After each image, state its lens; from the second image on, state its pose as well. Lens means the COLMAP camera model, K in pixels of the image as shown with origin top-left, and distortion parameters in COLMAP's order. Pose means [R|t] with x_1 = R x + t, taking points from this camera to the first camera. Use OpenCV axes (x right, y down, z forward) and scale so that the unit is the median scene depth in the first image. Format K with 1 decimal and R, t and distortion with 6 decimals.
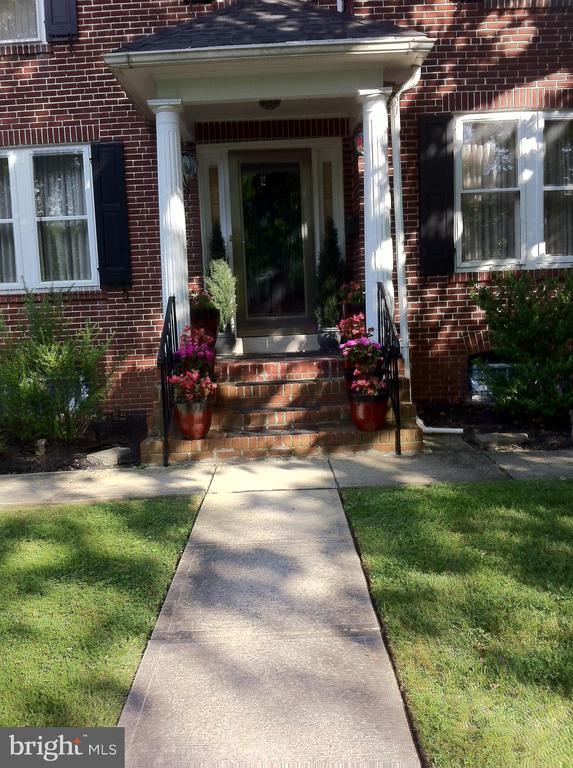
lens RADIAL K [[784.8, 0, 286.8], [0, 784.8, 434.5], [0, 0, 1]] dist [0.002237, -0.120795]
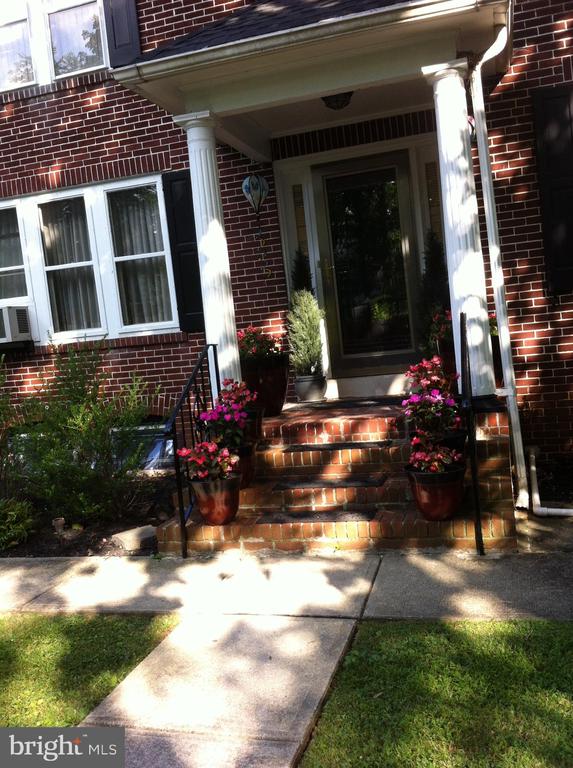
lens RADIAL K [[773.9, 0, 286.5], [0, 773.9, 384.0], [0, 0, 1]] dist [0.060406, -0.245333]
pose [[0.952262, -0.028957, -0.303907, 0.160839], [0.007288, 0.997364, -0.072194, -0.066002], [0.305196, 0.066533, 0.949963, 0.219227]]
